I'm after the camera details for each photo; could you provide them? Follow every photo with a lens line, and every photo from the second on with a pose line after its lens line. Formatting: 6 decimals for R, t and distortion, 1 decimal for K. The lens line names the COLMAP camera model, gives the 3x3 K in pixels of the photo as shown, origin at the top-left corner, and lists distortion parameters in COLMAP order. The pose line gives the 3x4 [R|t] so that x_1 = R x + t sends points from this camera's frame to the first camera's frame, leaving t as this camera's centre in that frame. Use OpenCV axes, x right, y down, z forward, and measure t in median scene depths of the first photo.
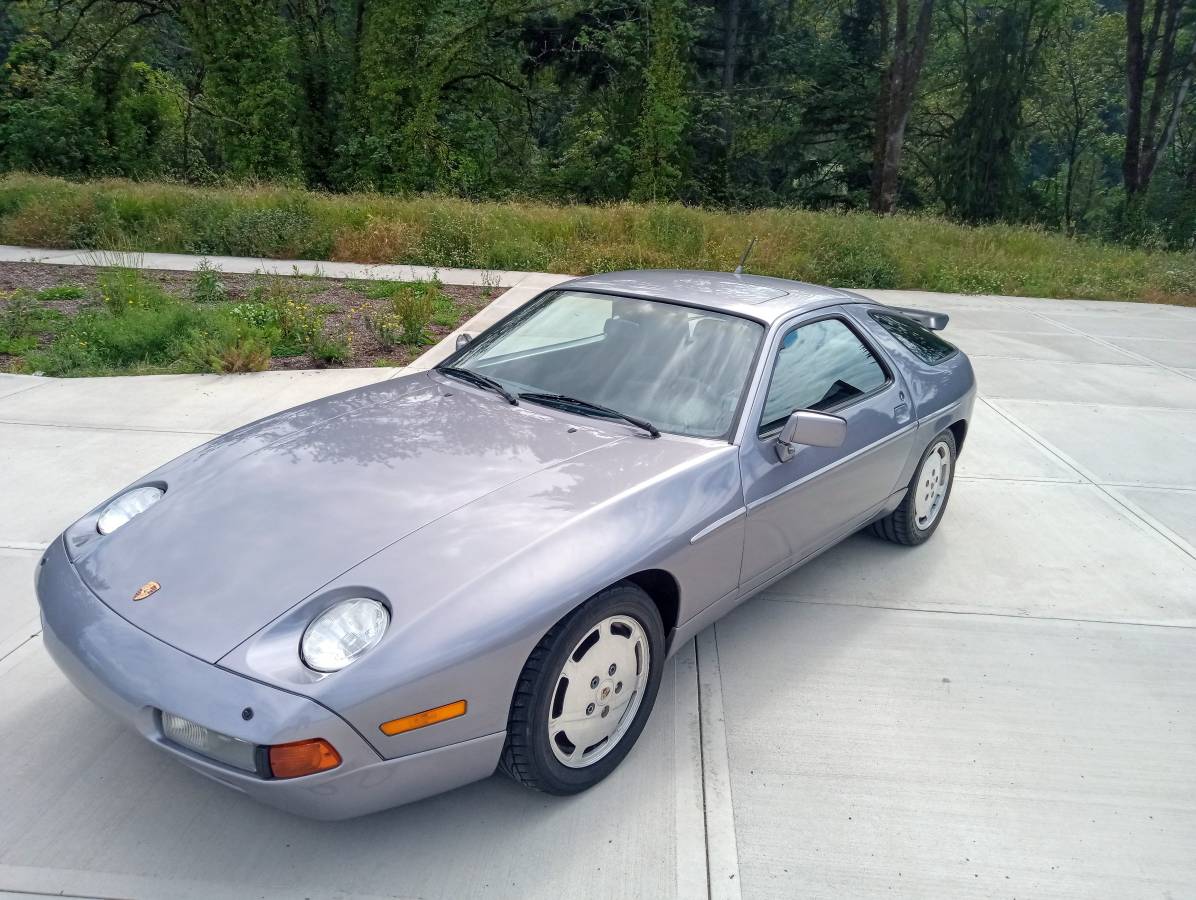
lens RADIAL K [[909.9, 0, 592.8], [0, 909.9, 456.0], [0, 0, 1]] dist [0.002725, 0.001372]
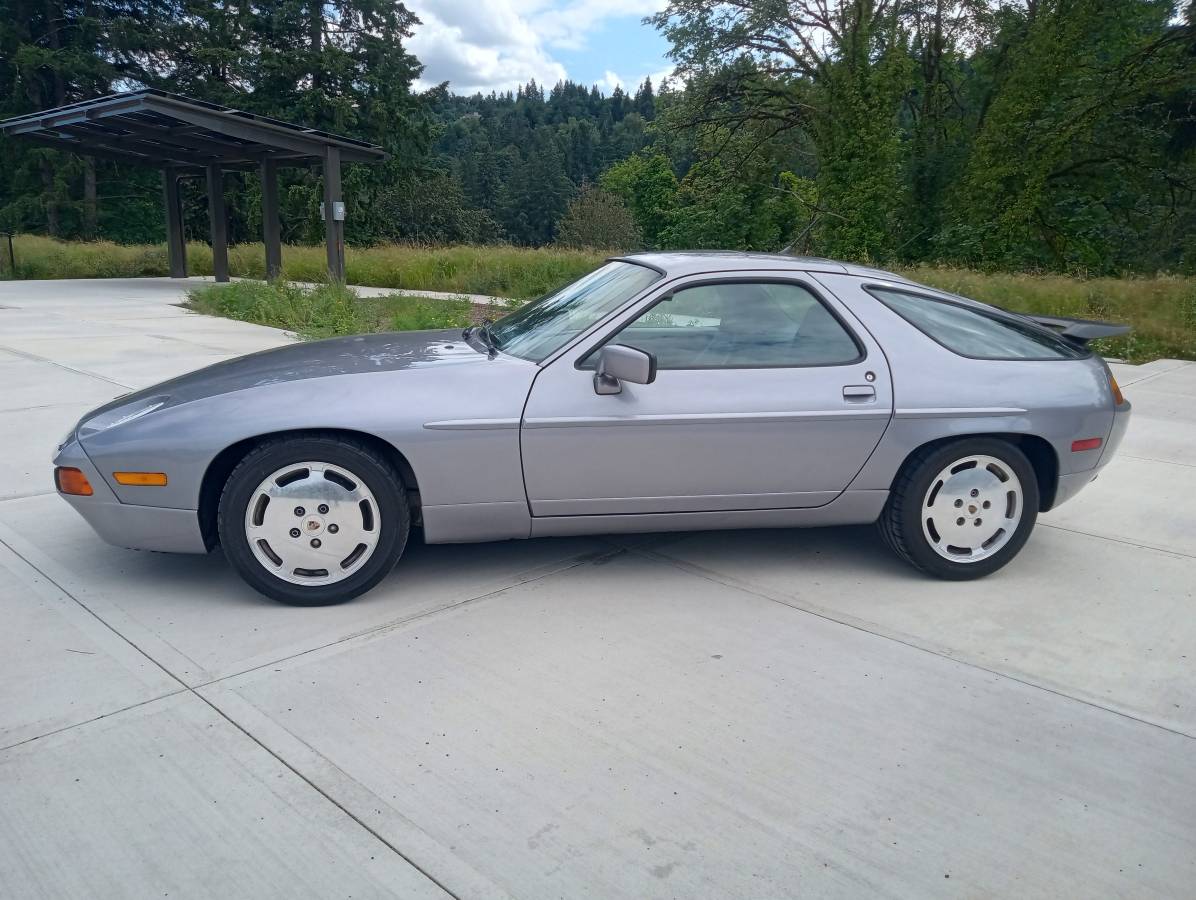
lens RADIAL K [[909.9, 0, 602.2], [0, 909.9, 458.9], [0, 0, 1]] dist [0.002725, 0.001372]
pose [[0.771278, 0.130077, -0.623065, 0.107094], [-0.196839, 0.979654, -0.039139, 0.014783], [0.605297, 0.152831, 0.781190, 0.027953]]
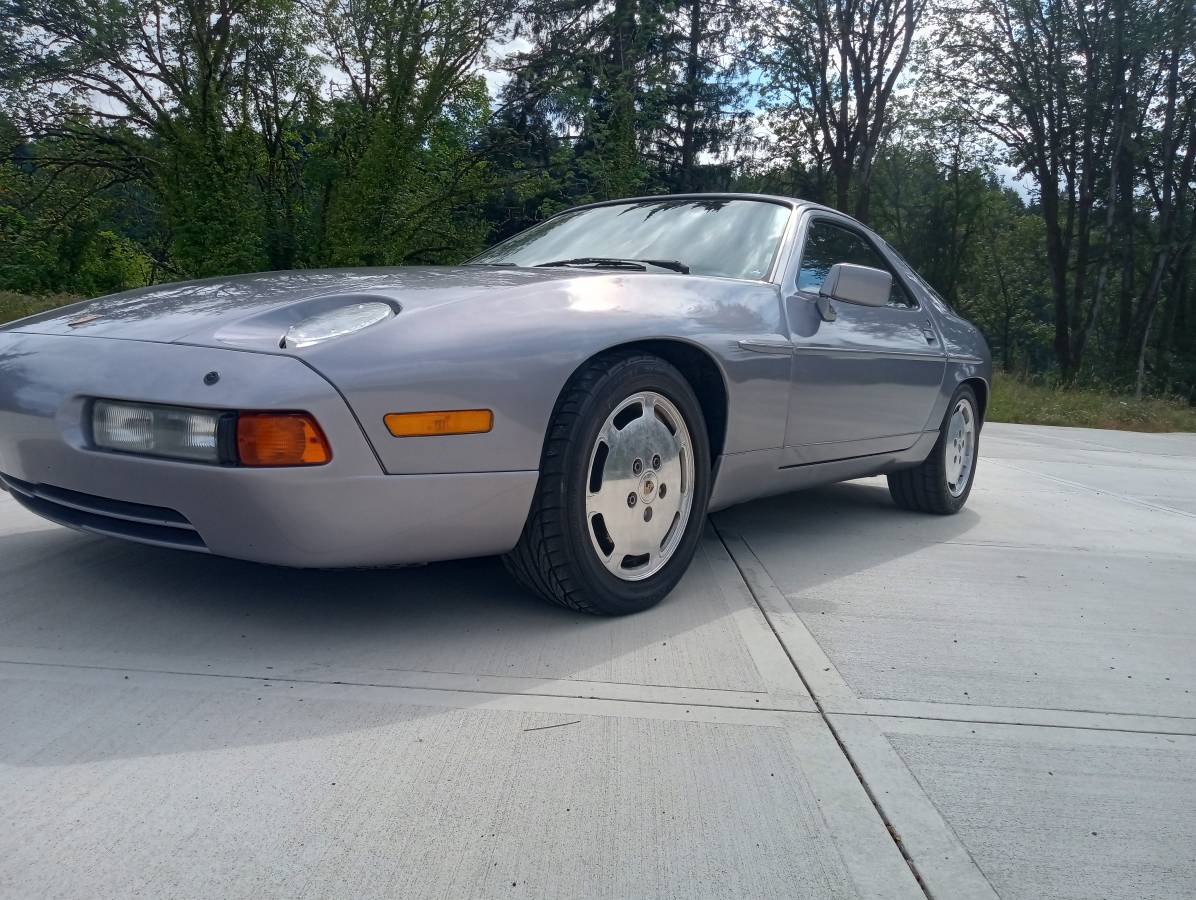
lens RADIAL K [[909.9, 0, 593.7], [0, 909.9, 465.9], [0, 0, 1]] dist [0.002725, 0.001372]
pose [[0.998229, 0.012157, 0.058241, -0.008458], [-0.000298, 0.979911, -0.199437, 0.041156], [-0.059495, 0.199067, 0.978178, 0.020536]]
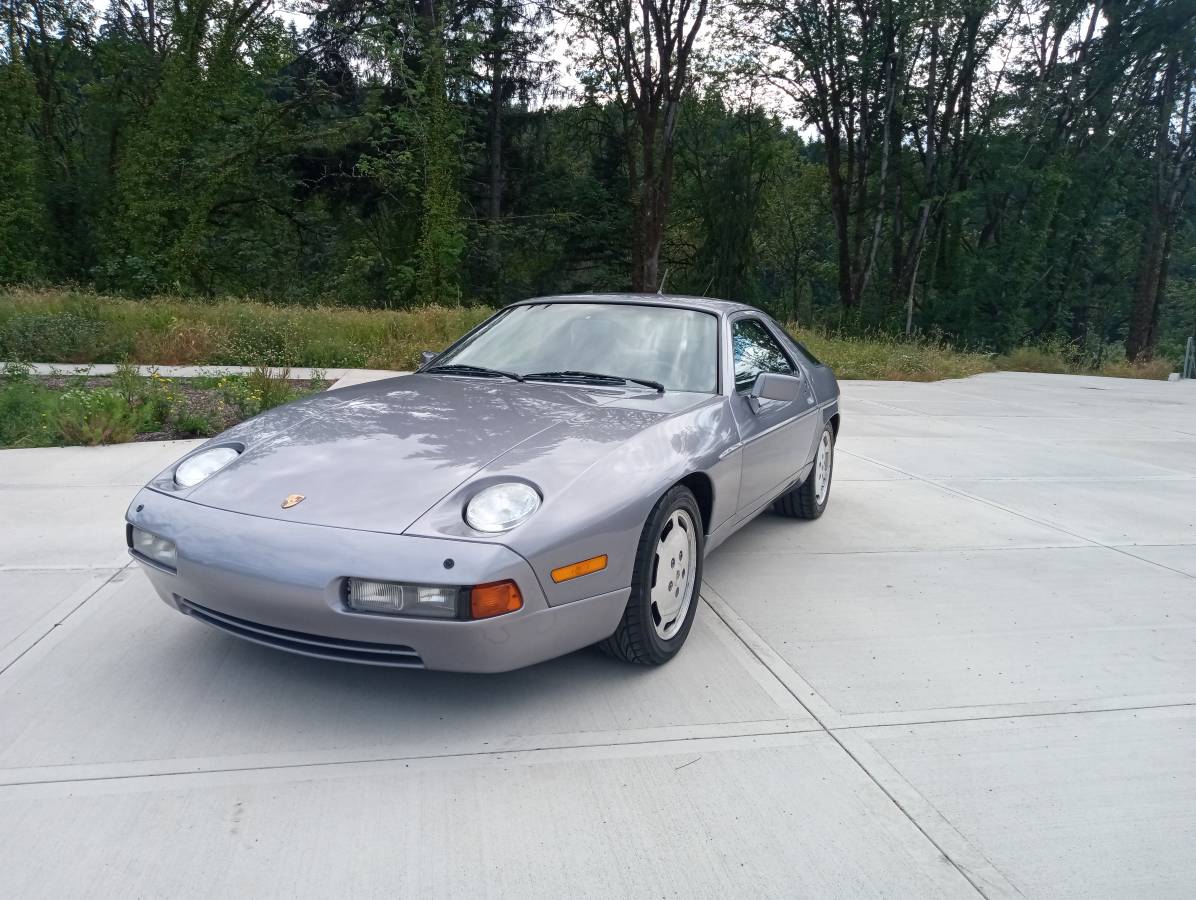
lens RADIAL K [[909.9, 0, 592.9], [0, 909.9, 467.4], [0, 0, 1]] dist [0.002725, 0.001372]
pose [[0.963884, -0.050566, 0.261478, -0.040262], [0.084417, 0.989191, -0.119893, 0.025828], [-0.252589, 0.137636, 0.957734, -0.012834]]
